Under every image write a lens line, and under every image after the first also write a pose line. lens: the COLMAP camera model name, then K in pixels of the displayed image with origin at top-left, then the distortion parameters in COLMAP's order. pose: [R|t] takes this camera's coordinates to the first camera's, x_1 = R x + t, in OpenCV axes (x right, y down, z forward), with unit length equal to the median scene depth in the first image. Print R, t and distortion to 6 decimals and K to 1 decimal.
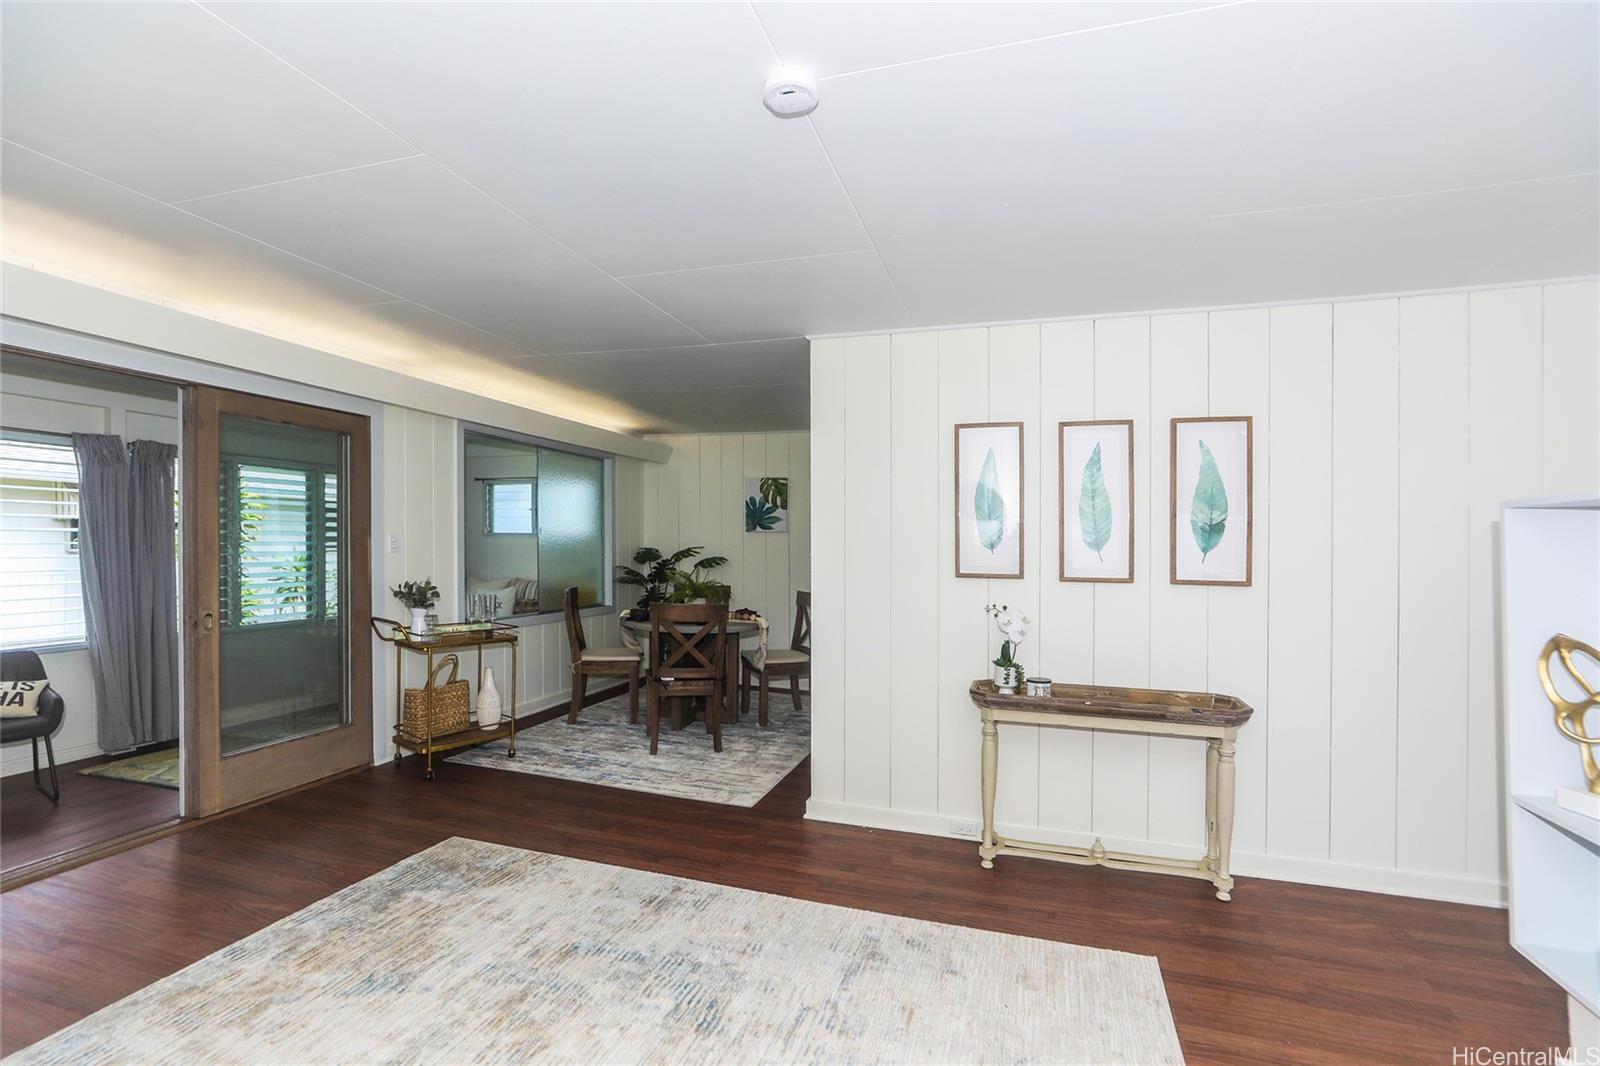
lens RADIAL K [[737.0, 0, 787.1], [0, 737.0, 555.8], [0, 0, 1]] dist [-0.024197, 0.012299]
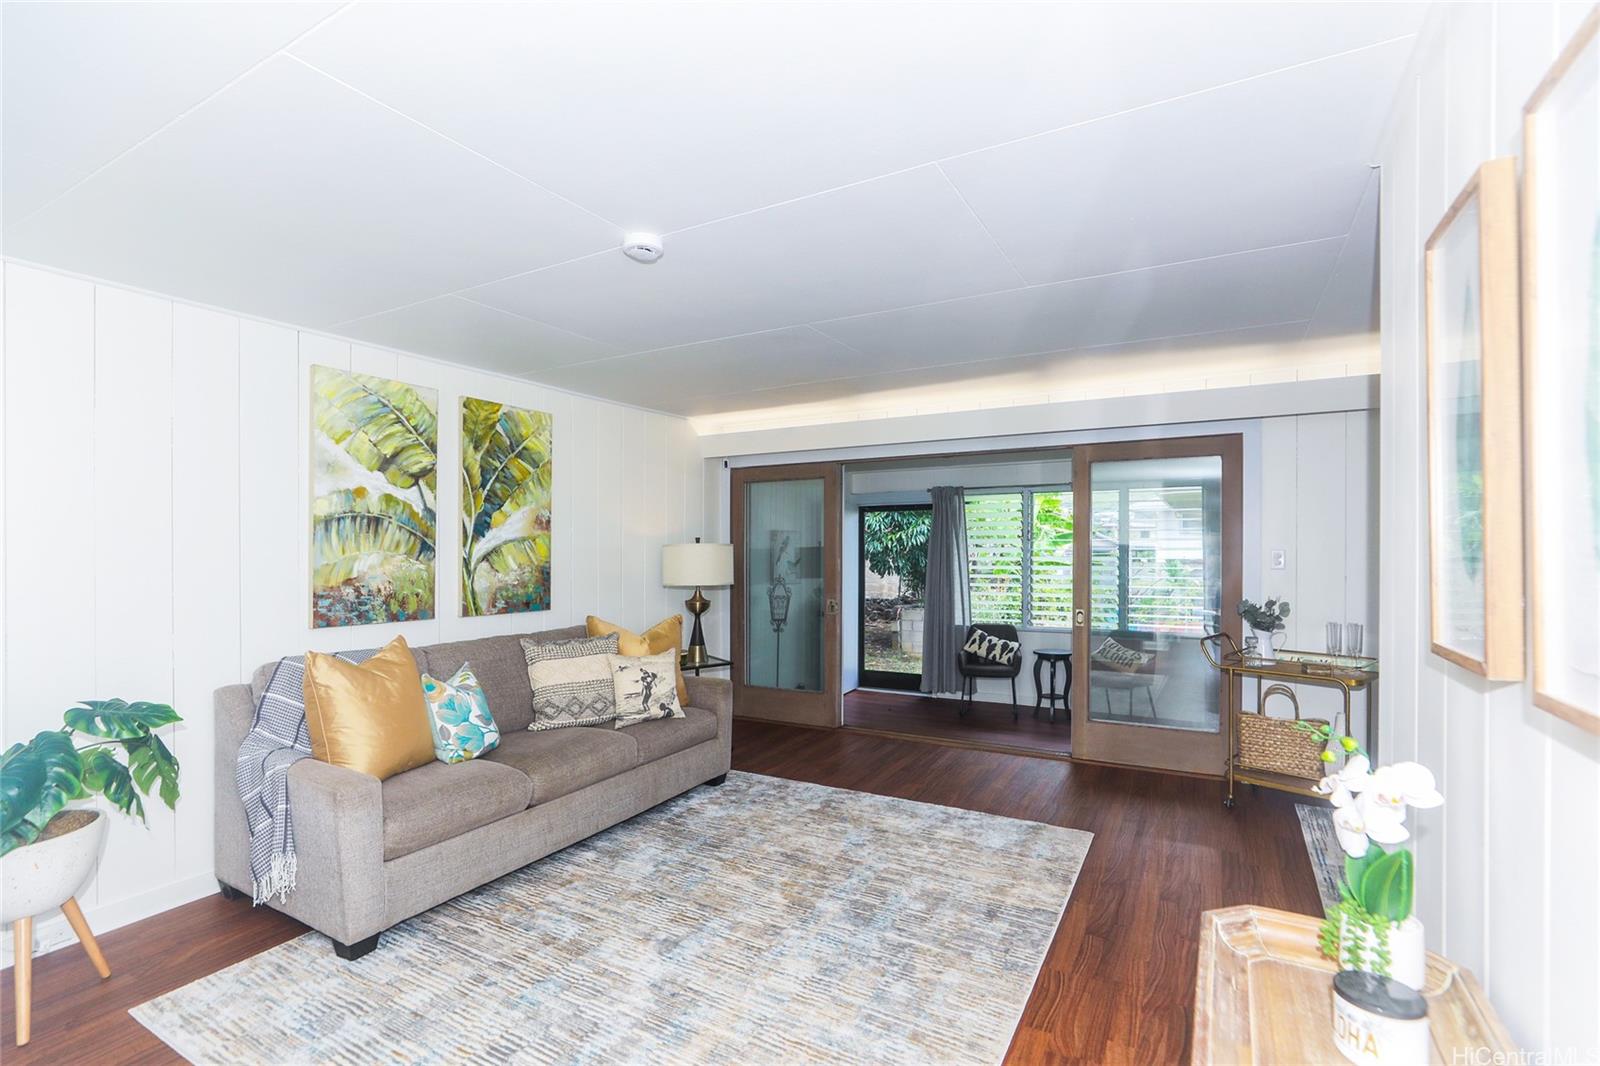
lens RADIAL K [[737.0, 0, 833.6], [0, 737.0, 561.5], [0, 0, 1]] dist [-0.024197, 0.012299]
pose [[-0.169835, 0.003585, -0.985466, 0.505488], [-0.016165, 0.999849, 0.006423, -0.012488], [0.985340, 0.017021, -0.169751, 0.604468]]
